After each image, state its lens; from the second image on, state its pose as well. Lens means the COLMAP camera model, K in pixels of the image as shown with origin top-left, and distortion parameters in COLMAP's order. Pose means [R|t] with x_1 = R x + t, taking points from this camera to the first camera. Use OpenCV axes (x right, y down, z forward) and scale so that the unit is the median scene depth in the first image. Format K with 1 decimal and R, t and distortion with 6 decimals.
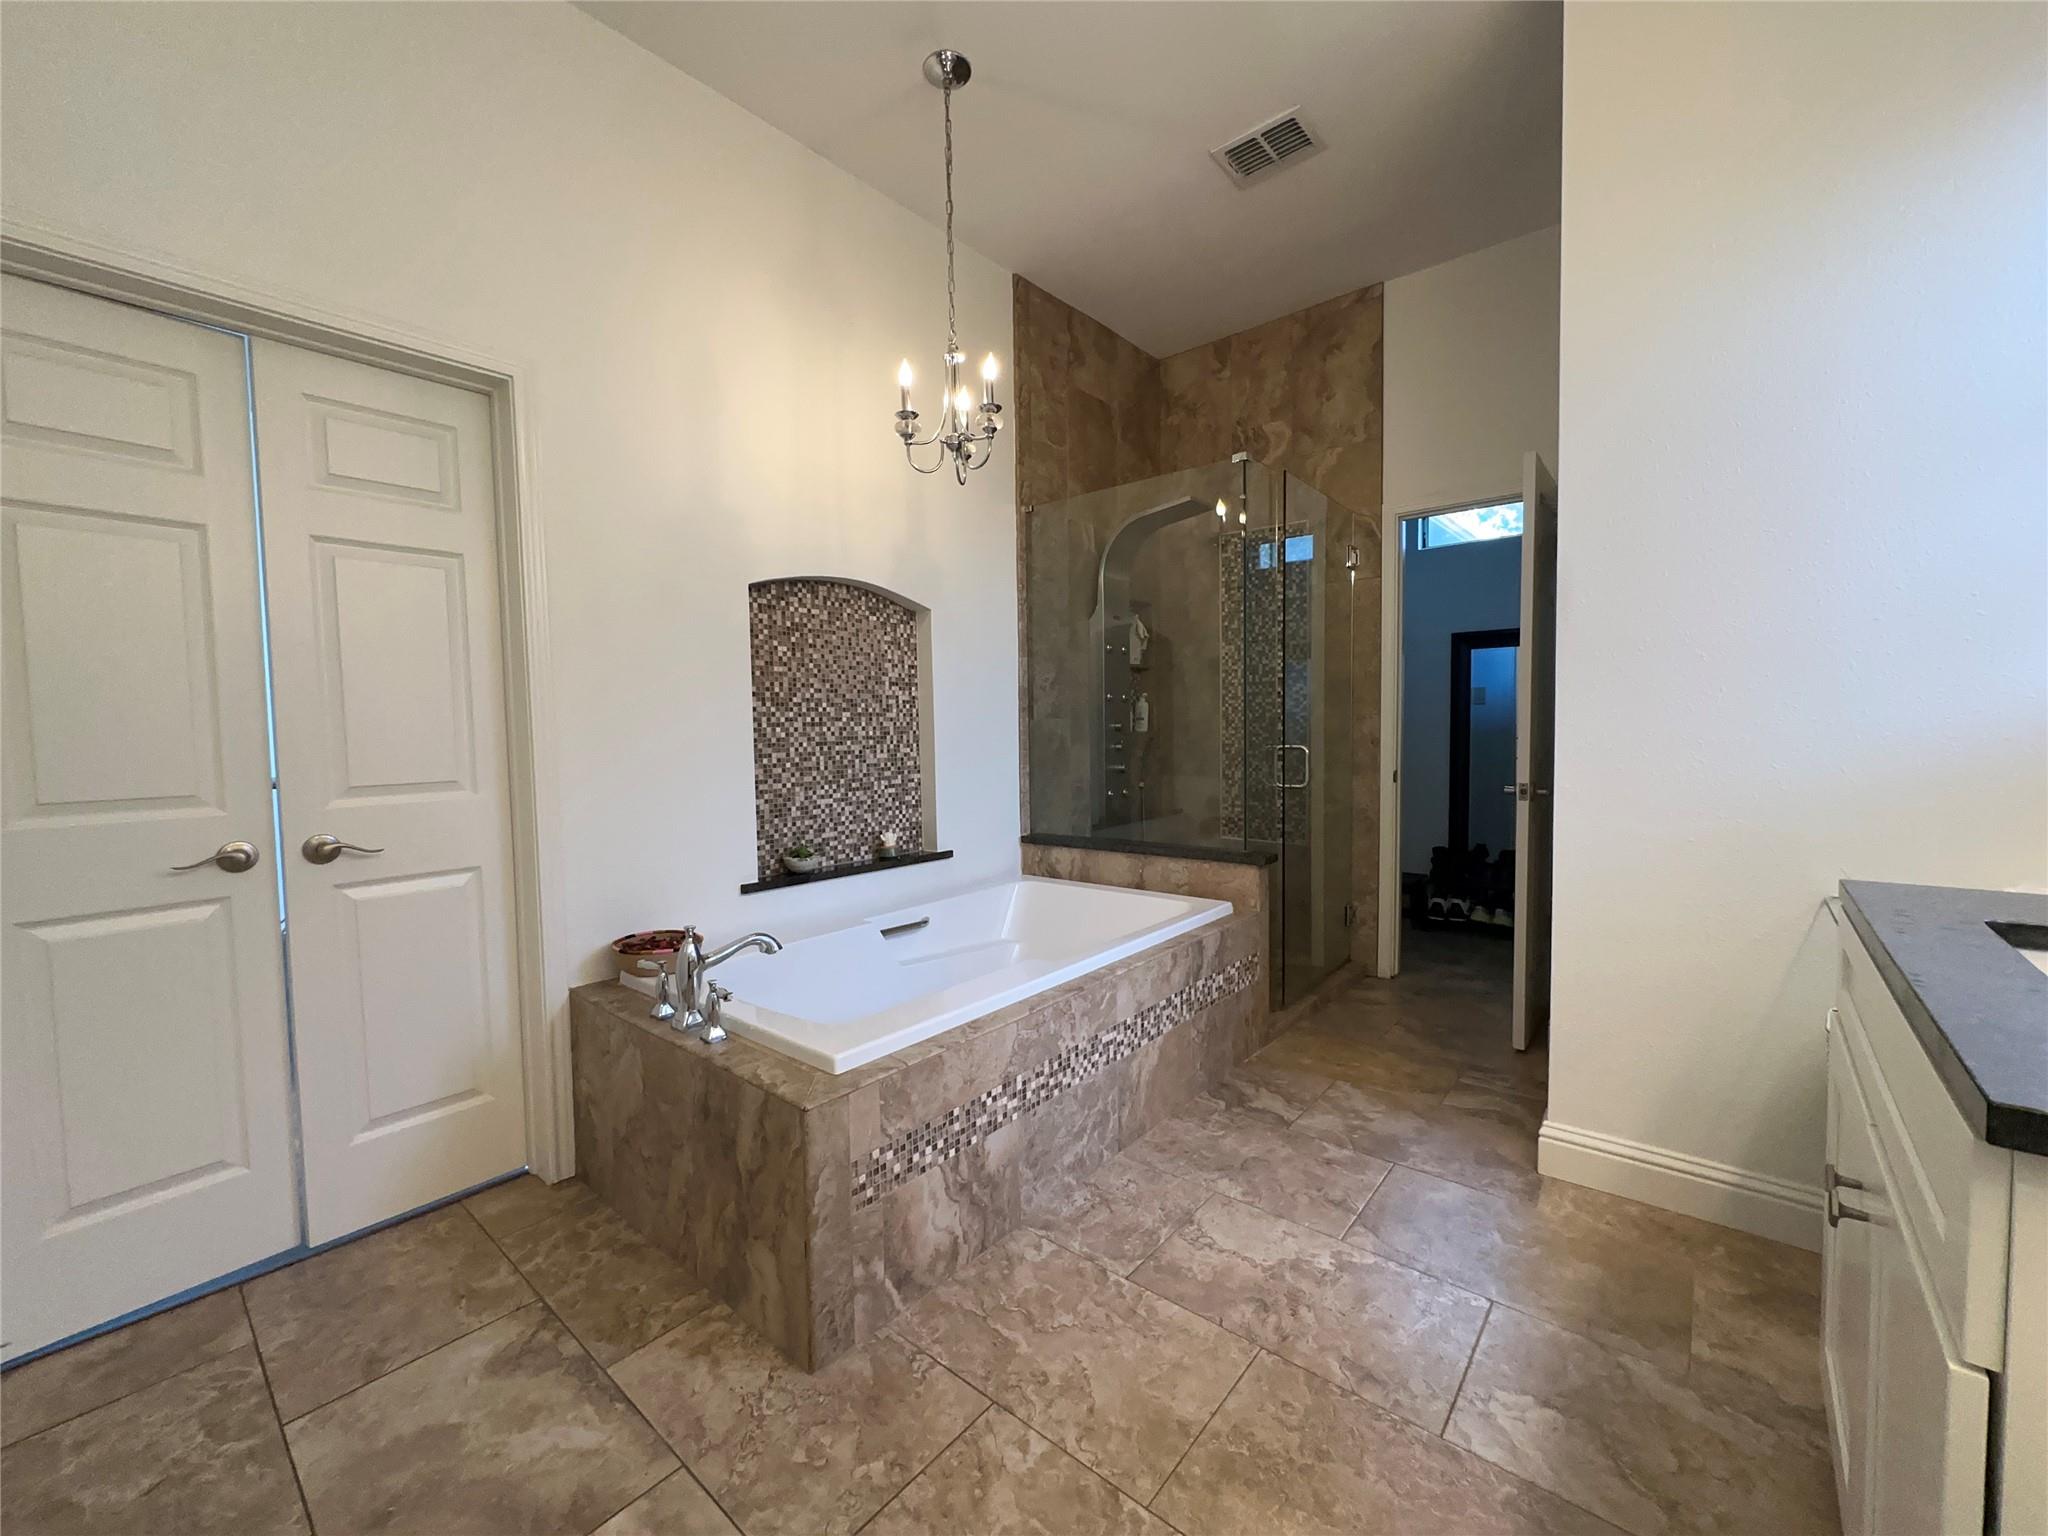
lens RADIAL K [[812.4, 0, 1021.2], [0, 812.4, 767.1], [0, 0, 1]] dist [-0.001696, 0.000197]
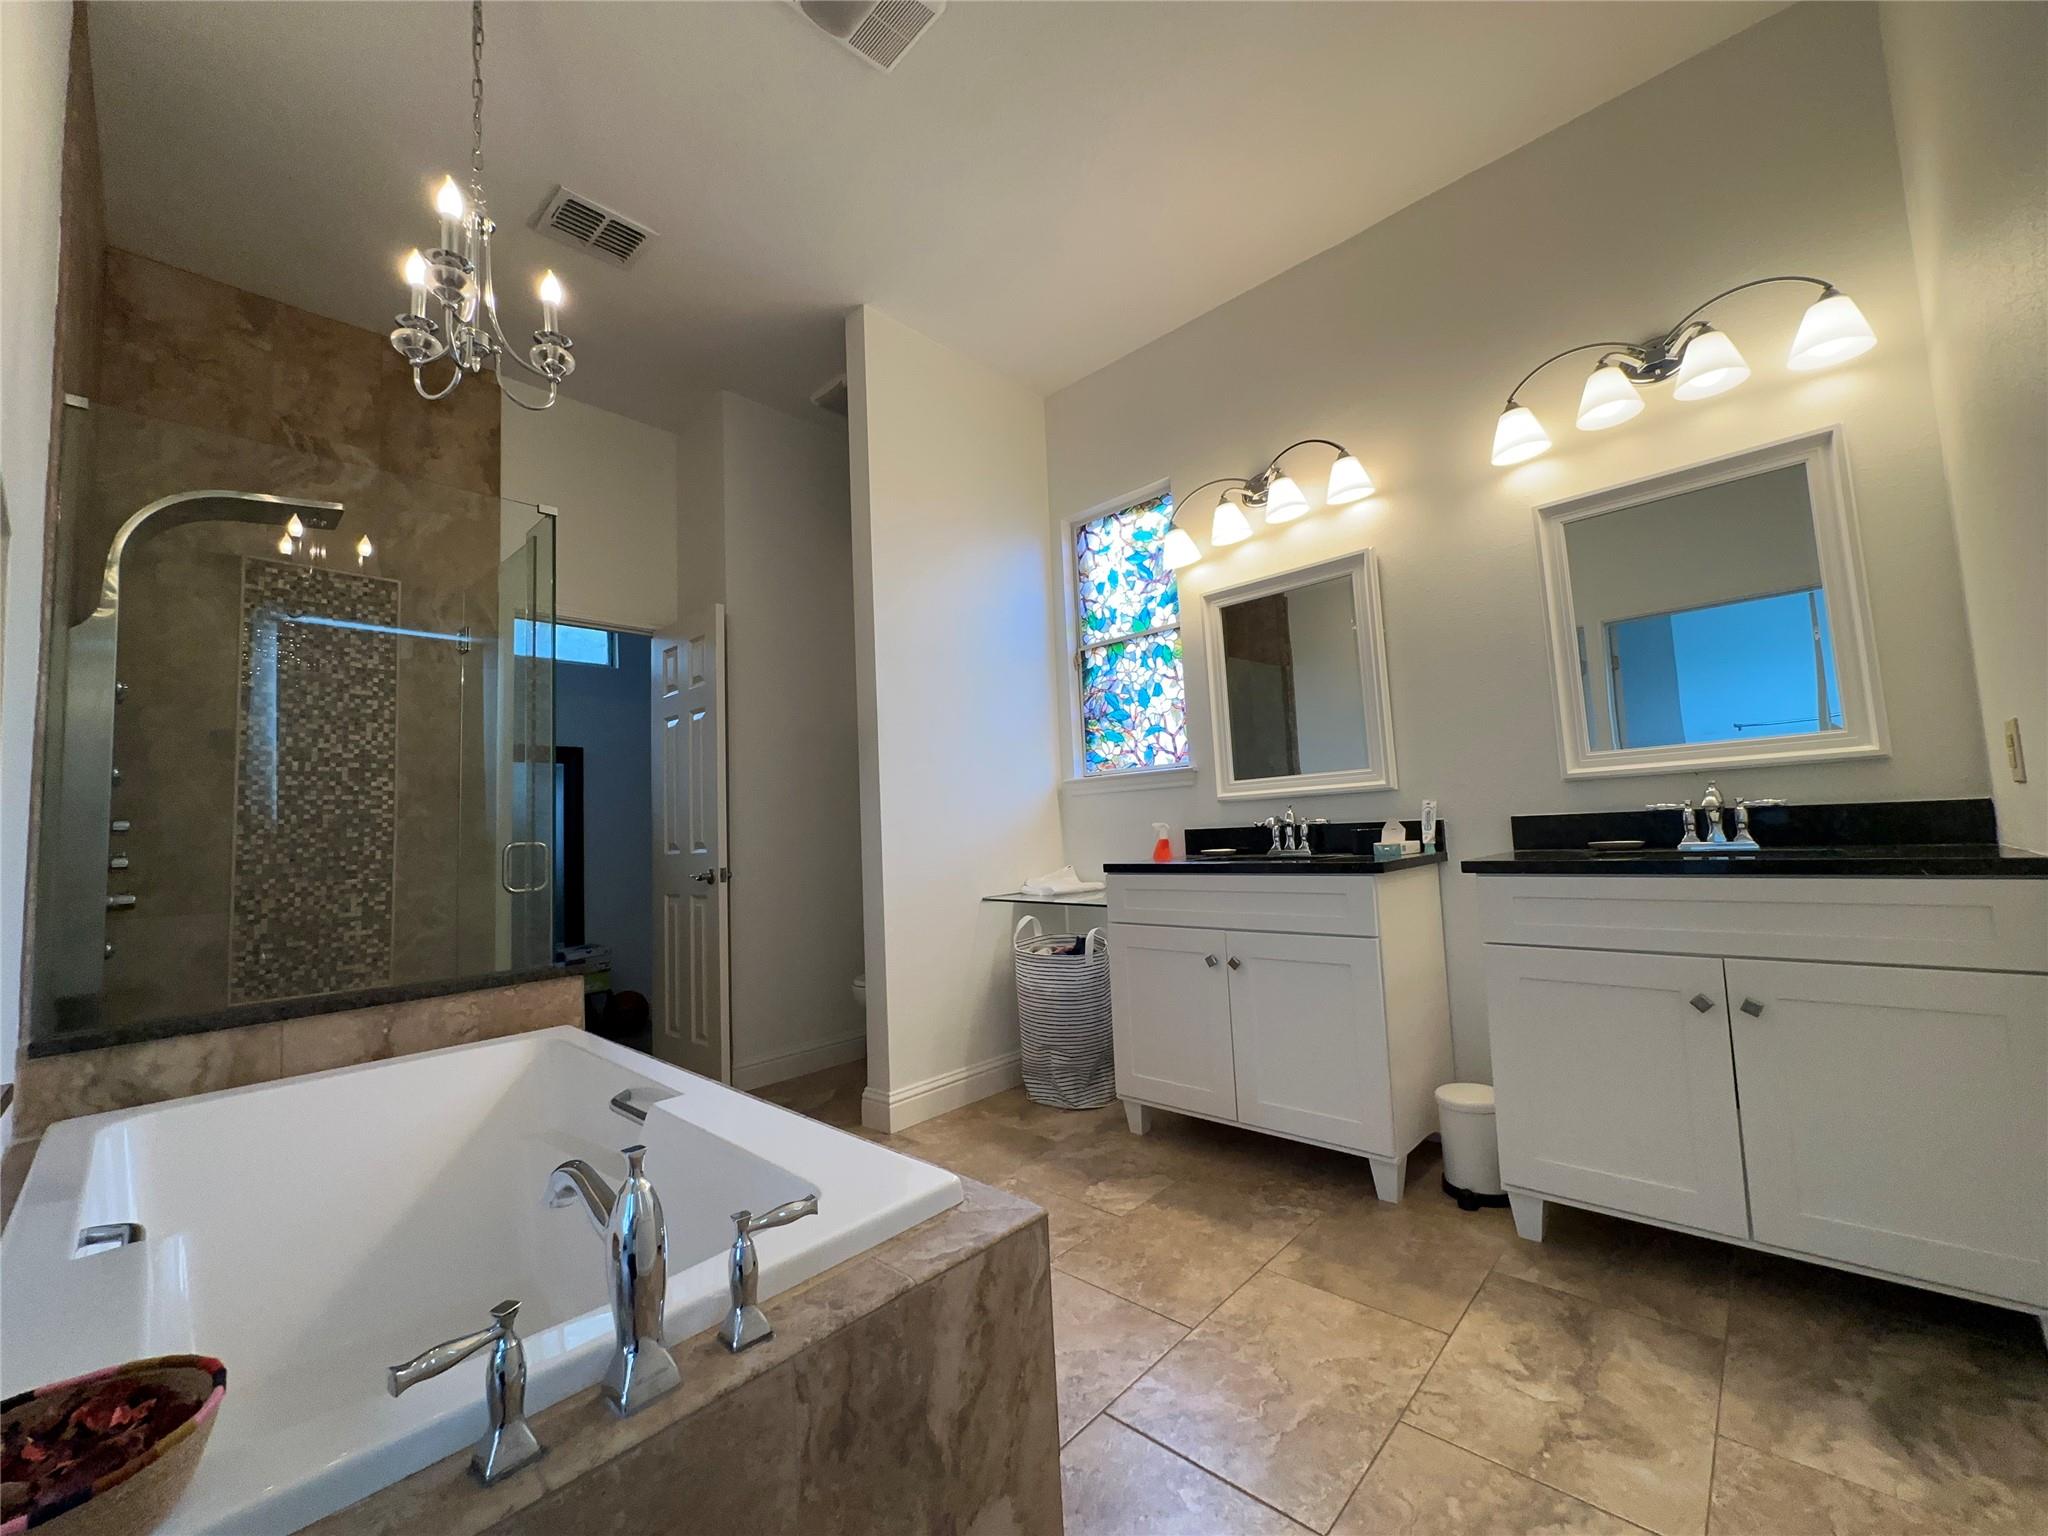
lens RADIAL K [[812.4, 0, 1019.4], [0, 812.4, 768.2], [0, 0, 1]] dist [-0.001696, 0.000197]
pose [[0.053984, 0.094525, 0.994058, -0.509868], [0.093482, 0.990659, -0.099278, 0.030145], [-0.994156, 0.098286, 0.044643, 0.438806]]
